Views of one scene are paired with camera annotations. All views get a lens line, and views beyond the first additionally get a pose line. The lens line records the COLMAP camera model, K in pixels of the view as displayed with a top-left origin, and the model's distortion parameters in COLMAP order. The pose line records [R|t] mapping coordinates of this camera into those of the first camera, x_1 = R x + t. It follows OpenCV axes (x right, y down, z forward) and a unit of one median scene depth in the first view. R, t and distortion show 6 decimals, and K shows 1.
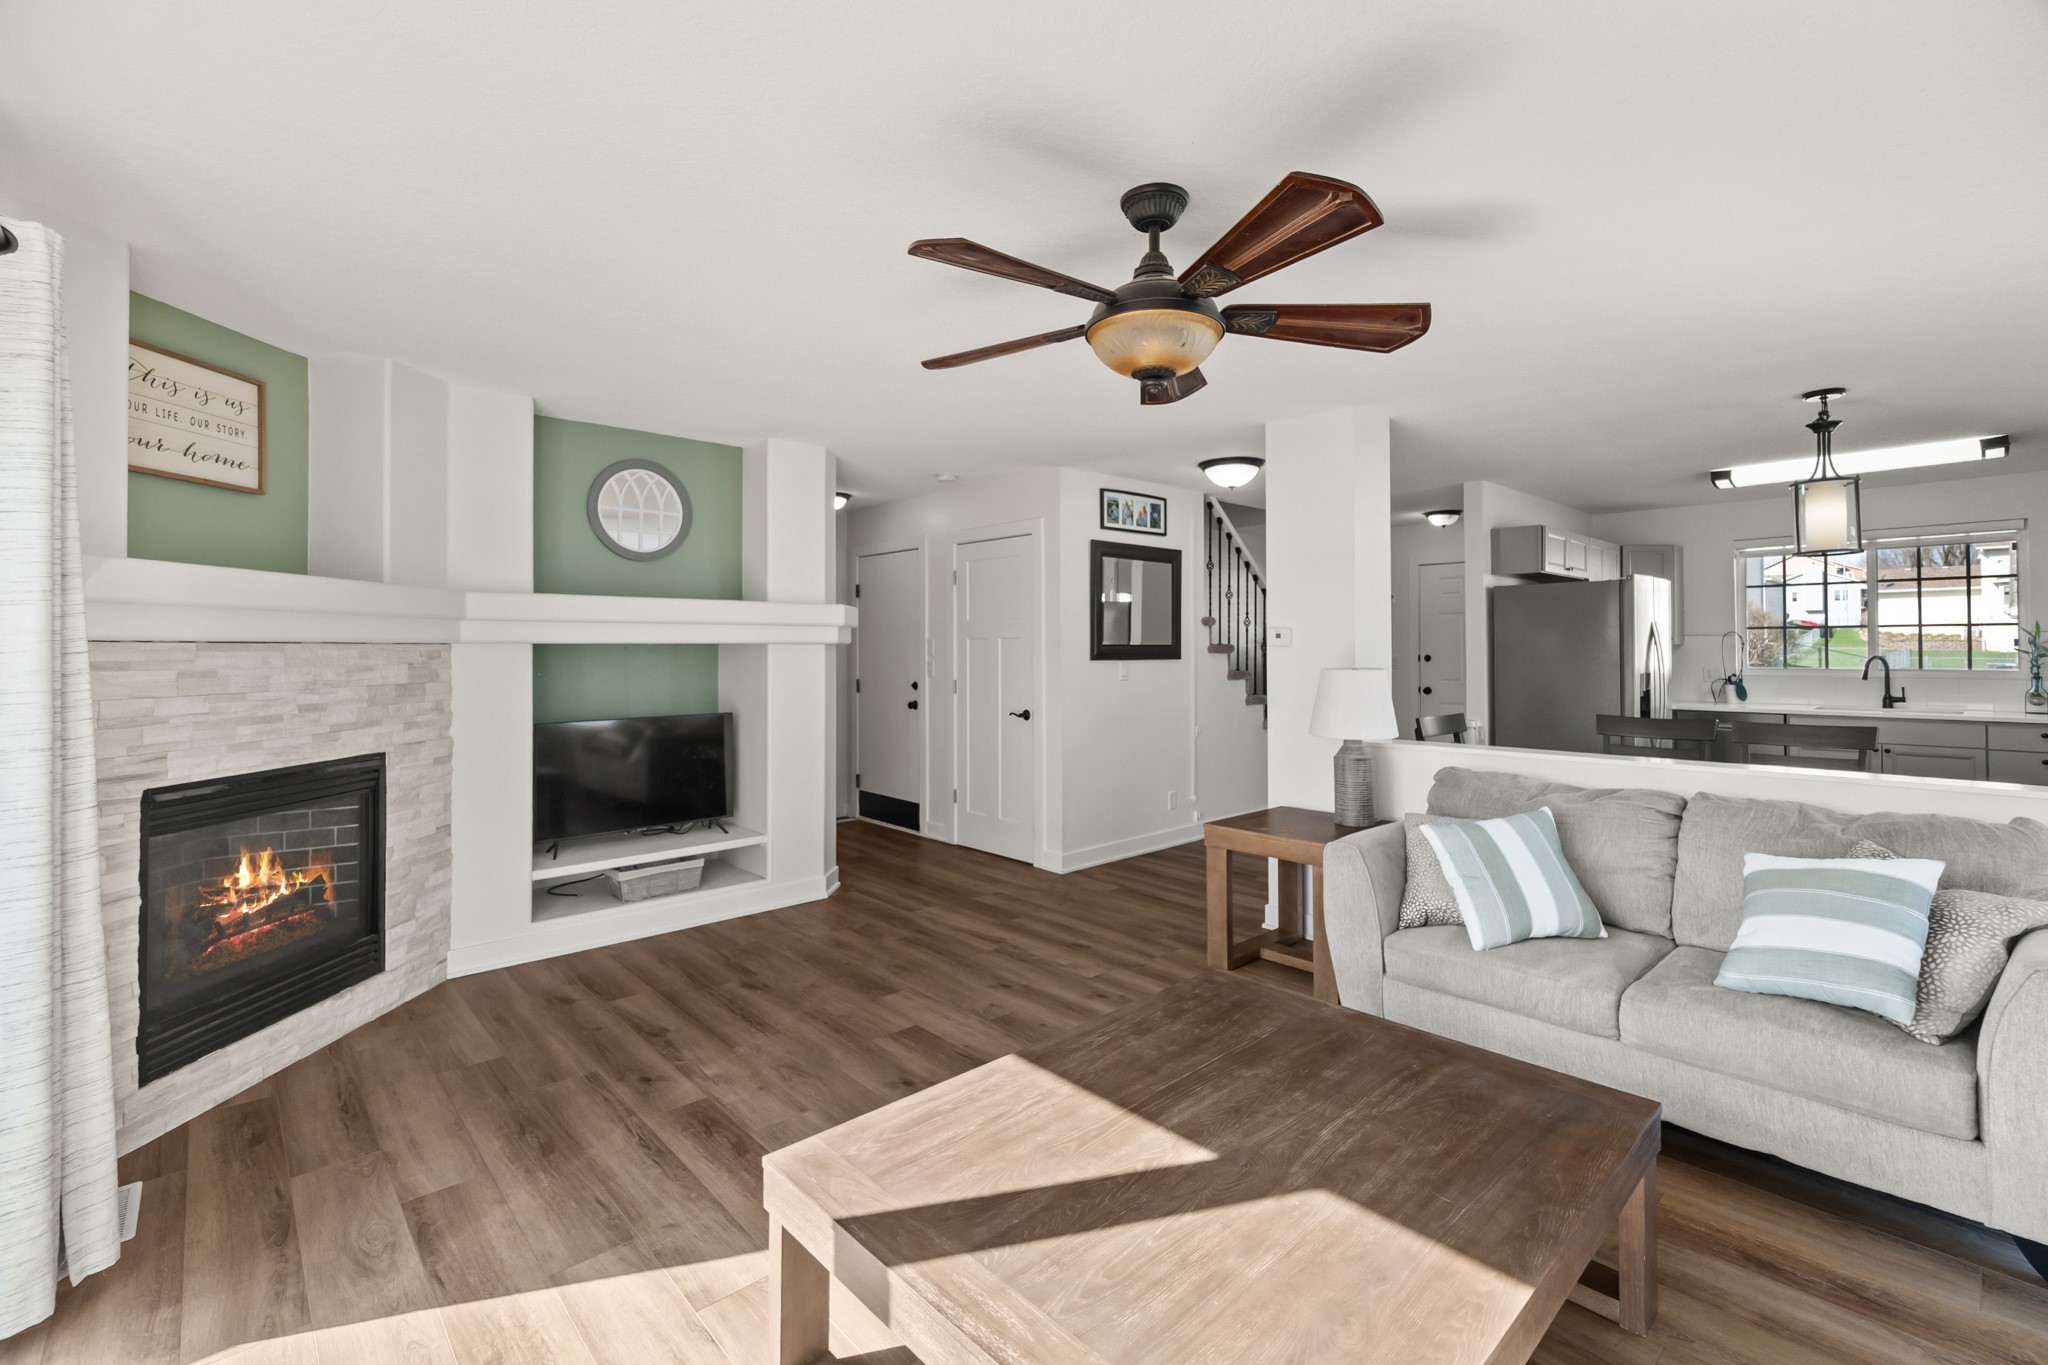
lens RADIAL K [[889.7, 0, 1018.6], [0, 889.7, 633.0], [0, 0, 1]] dist [-0.004434, 0.000318]
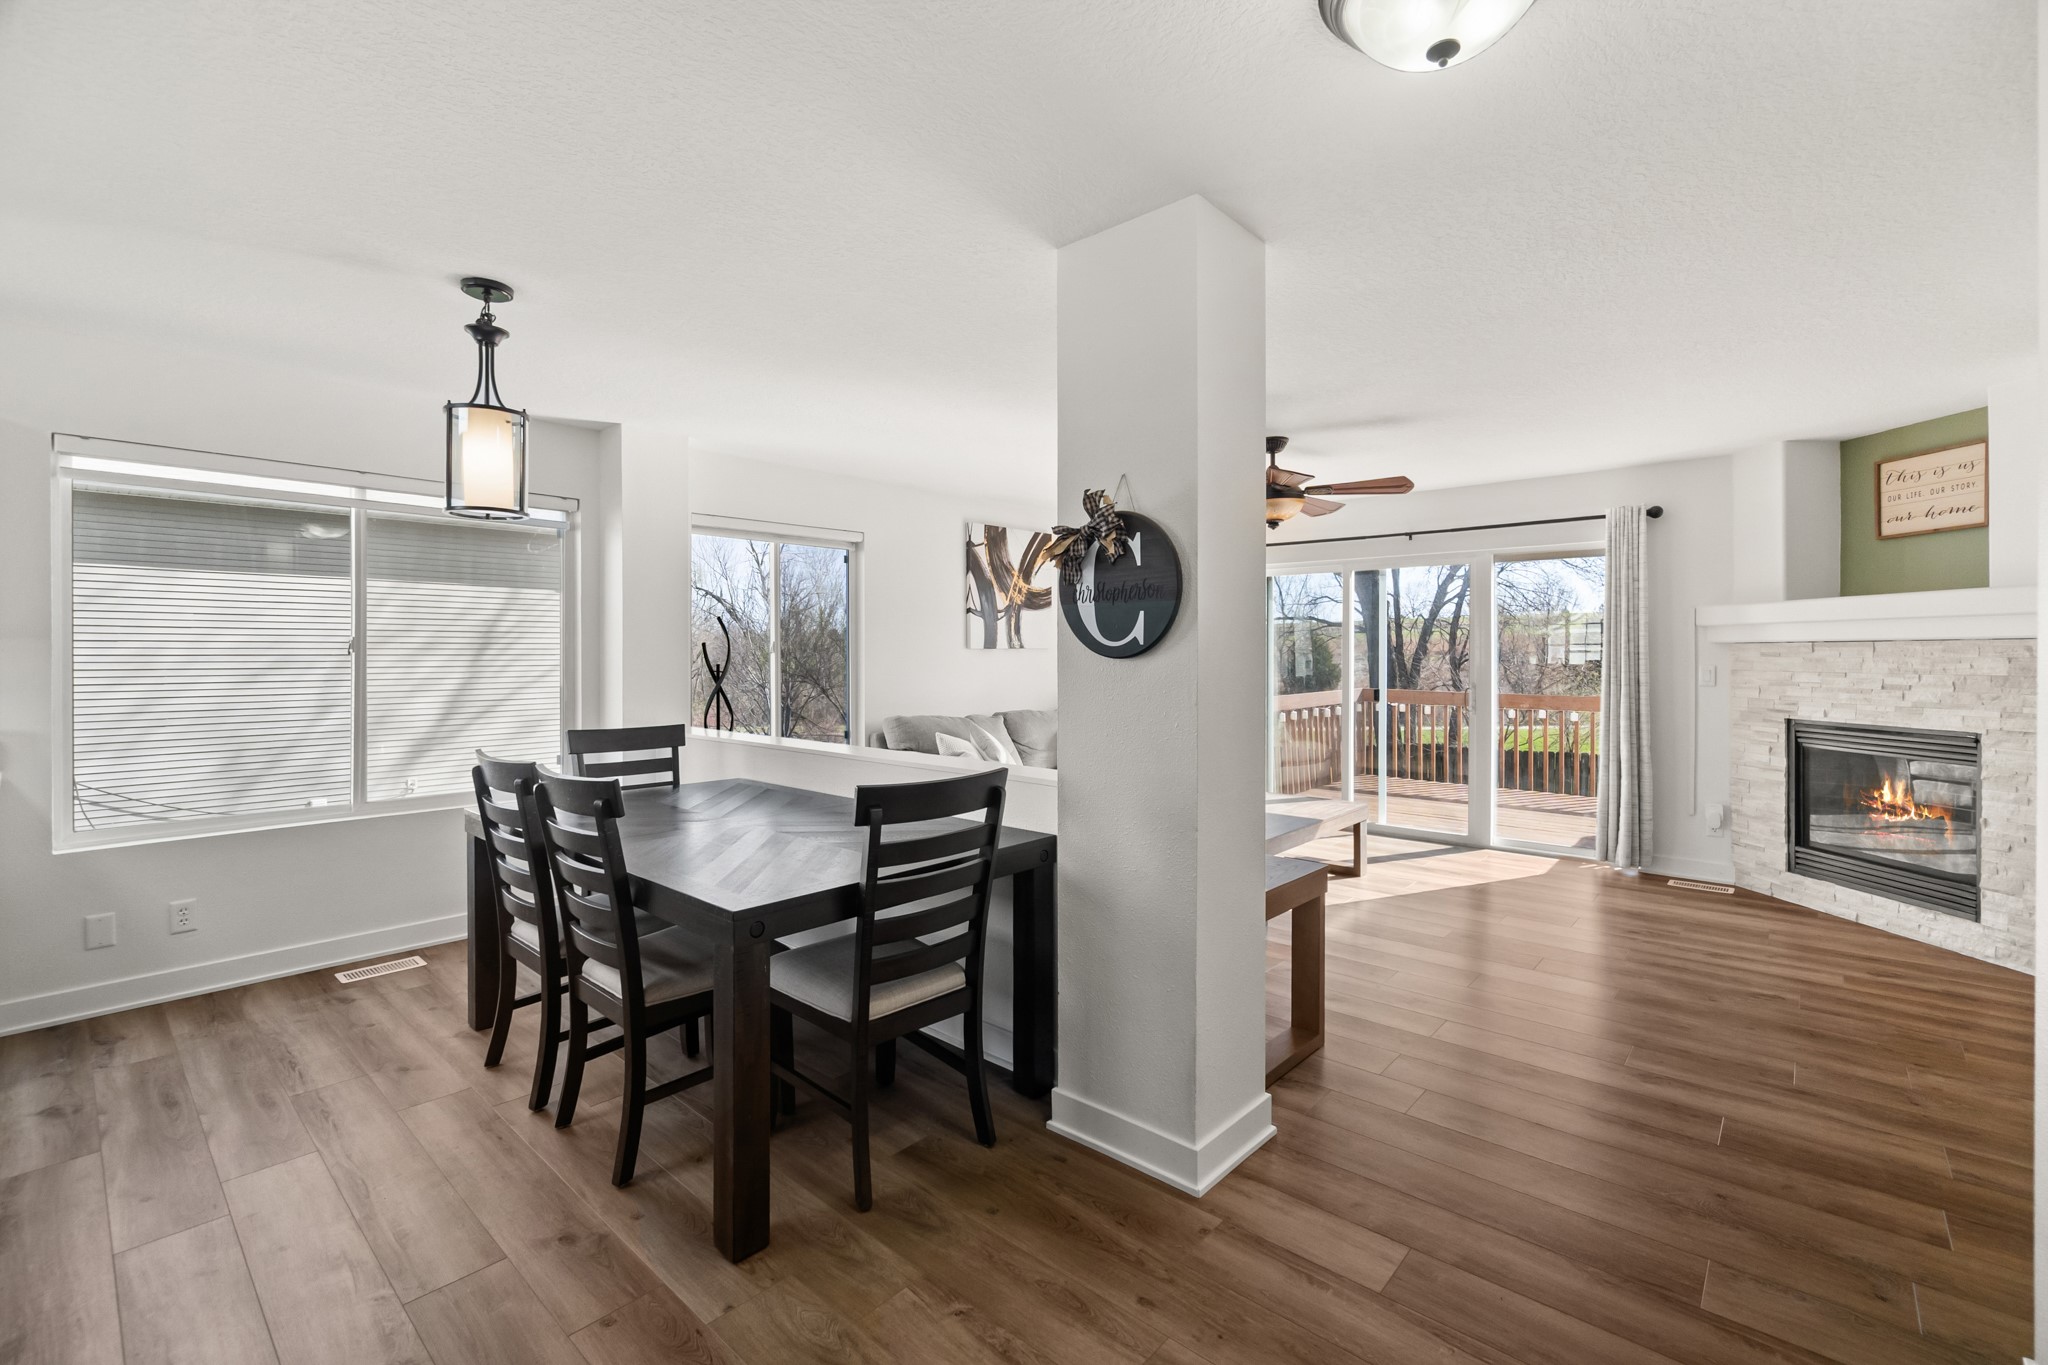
lens RADIAL K [[878.6, 0, 1023.5], [0, 878.6, 661.8], [0, 0, 1]] dist [-0.005466, 0.001063]
pose [[-0.995036, 0.006141, -0.099329, 0.761932], [0.006993, 0.999942, -0.008237, 0.049346], [0.099273, -0.008891, -0.995021, 2.398290]]
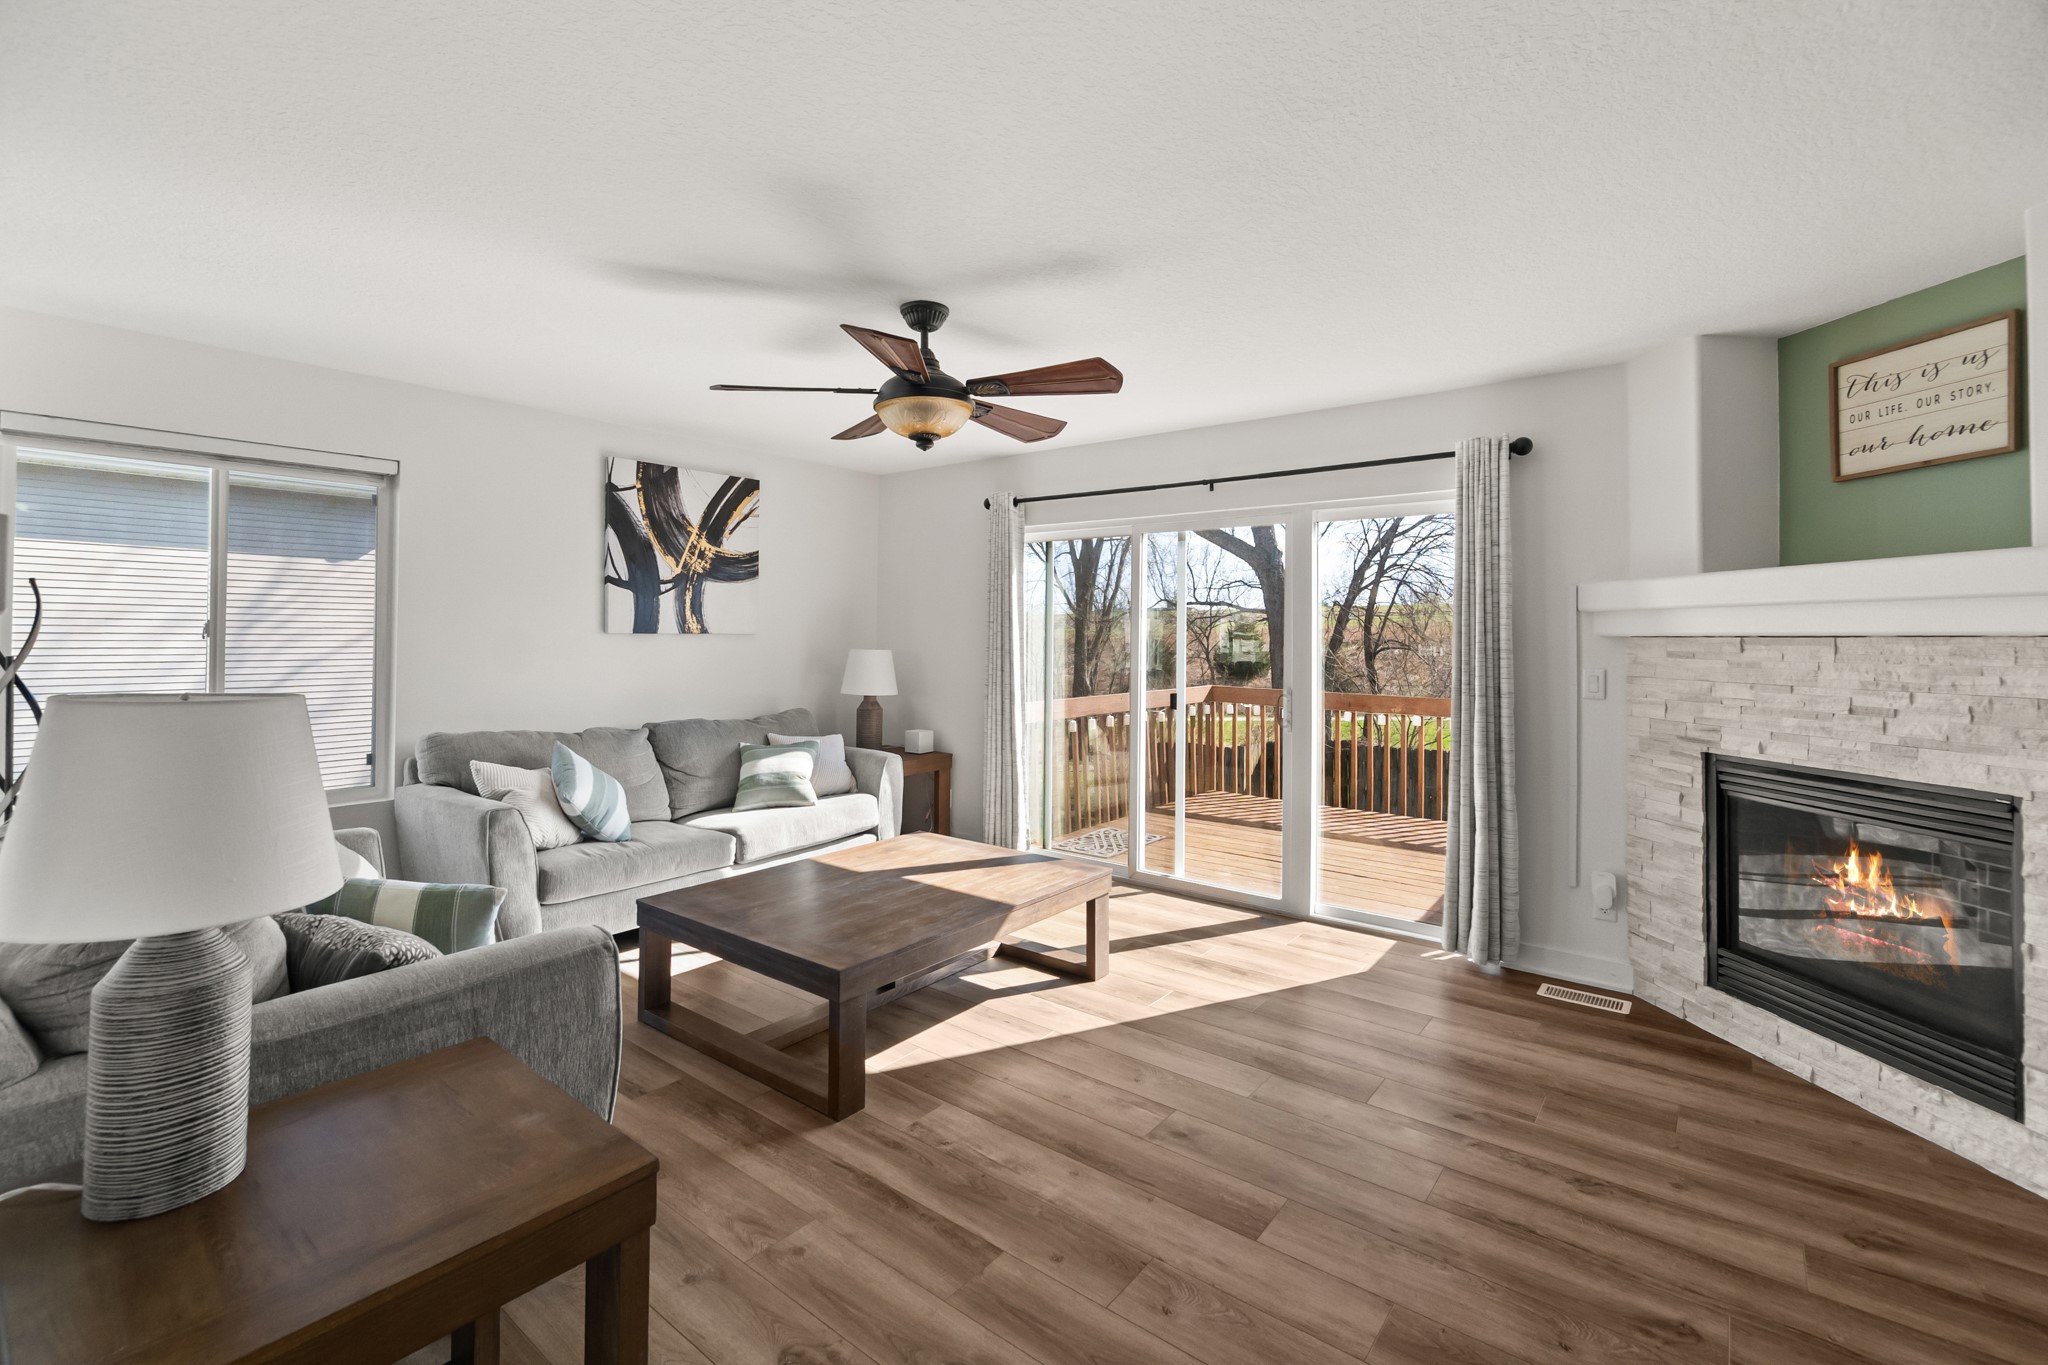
lens RADIAL K [[895.5, 0, 1013.4], [0, 895.5, 628.1], [0, 0, 1]] dist [-0.002215, -0.000172]
pose [[-0.987802, -0.006205, -0.155594, 0.179830], [-0.001813, 0.999596, -0.028354, 0.031051], [0.155707, -0.027726, -0.987414, 1.857149]]
